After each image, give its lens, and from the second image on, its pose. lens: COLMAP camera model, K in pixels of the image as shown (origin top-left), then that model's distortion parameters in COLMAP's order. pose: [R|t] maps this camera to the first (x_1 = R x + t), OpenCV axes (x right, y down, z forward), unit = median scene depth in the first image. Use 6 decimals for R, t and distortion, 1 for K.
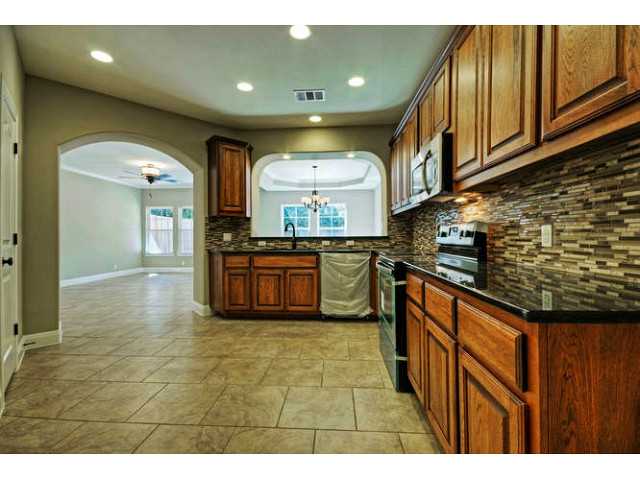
lens RADIAL K [[276.0, 0, 321.5], [0, 276.0, 235.3], [0, 0, 1]] dist [-0.005041, -0.000877]
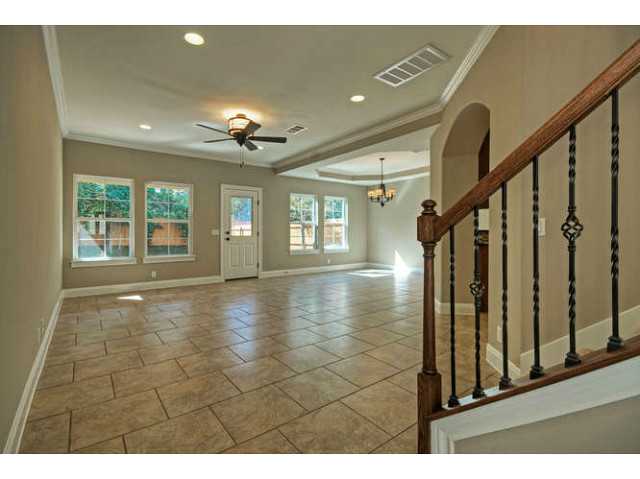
lens RADIAL K [[302.0, 0, 320.6], [0, 302.0, 233.0], [0, 0, 1]] dist [0.005960, -0.002442]
pose [[0.762375, 0.000047, 0.647136, -2.489940], [0.001519, 0.999997, -0.001862, 0.046949], [-0.647134, 0.002402, 0.762372, 0.911608]]
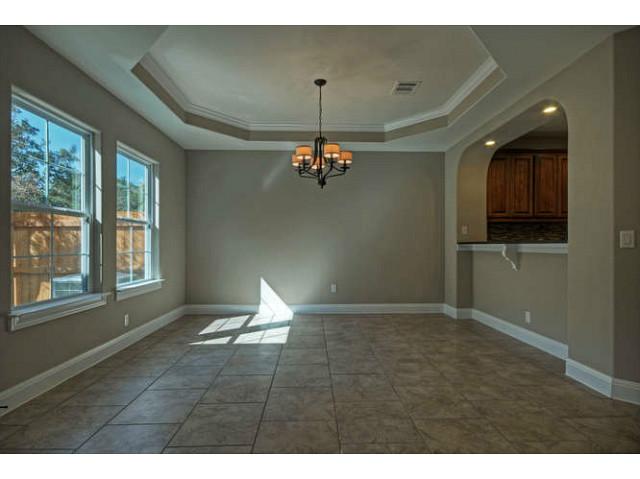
lens RADIAL K [[302.0, 0, 330.3], [0, 302.0, 245.8], [0, 0, 1]] dist [0.005960, -0.002442]
pose [[-0.063507, 0.010545, 0.997926, -1.426789], [-0.004713, 0.999930, -0.010866, 0.059235], [-0.997970, -0.005393, -0.063453, 2.866279]]
